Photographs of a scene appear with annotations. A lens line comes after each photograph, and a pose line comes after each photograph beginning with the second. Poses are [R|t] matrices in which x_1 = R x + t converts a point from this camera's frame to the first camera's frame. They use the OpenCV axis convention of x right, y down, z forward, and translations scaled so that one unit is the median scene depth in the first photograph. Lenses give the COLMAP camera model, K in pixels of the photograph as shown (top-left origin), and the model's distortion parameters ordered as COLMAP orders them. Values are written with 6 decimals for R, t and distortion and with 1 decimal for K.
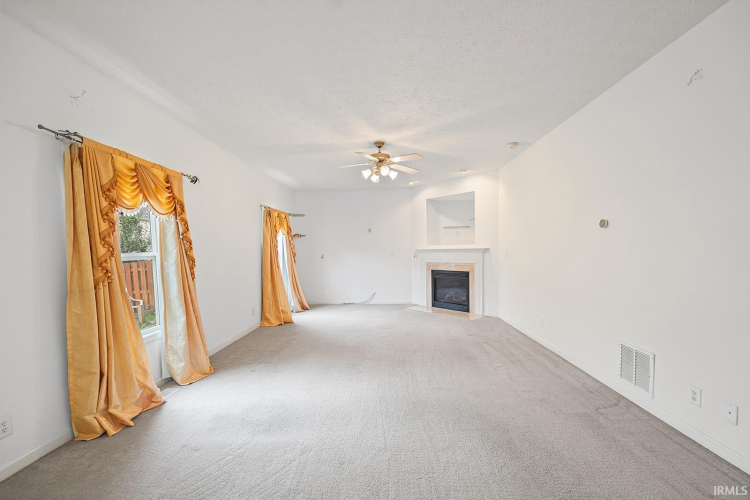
lens RADIAL K [[301.2, 0, 374.7], [0, 301.2, 253.8], [0, 0, 1]] dist [0.001722, 0.000377]
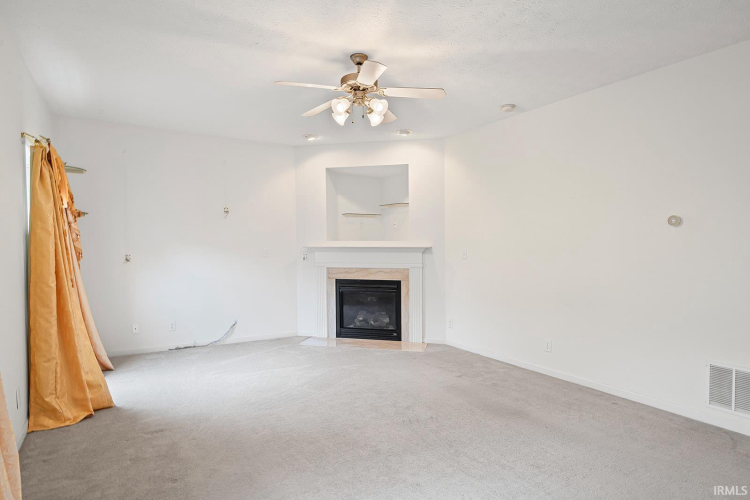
lens RADIAL K [[425.5, 0, 375.1], [0, 425.5, 247.1], [0, 0, 1]] dist [-0.001761, -0.001553]
pose [[0.832032, 0.015950, 0.554499, -0.268634], [-0.008057, 0.999829, -0.016671, -0.000524], [-0.554669, 0.009403, 0.832018, 0.228065]]
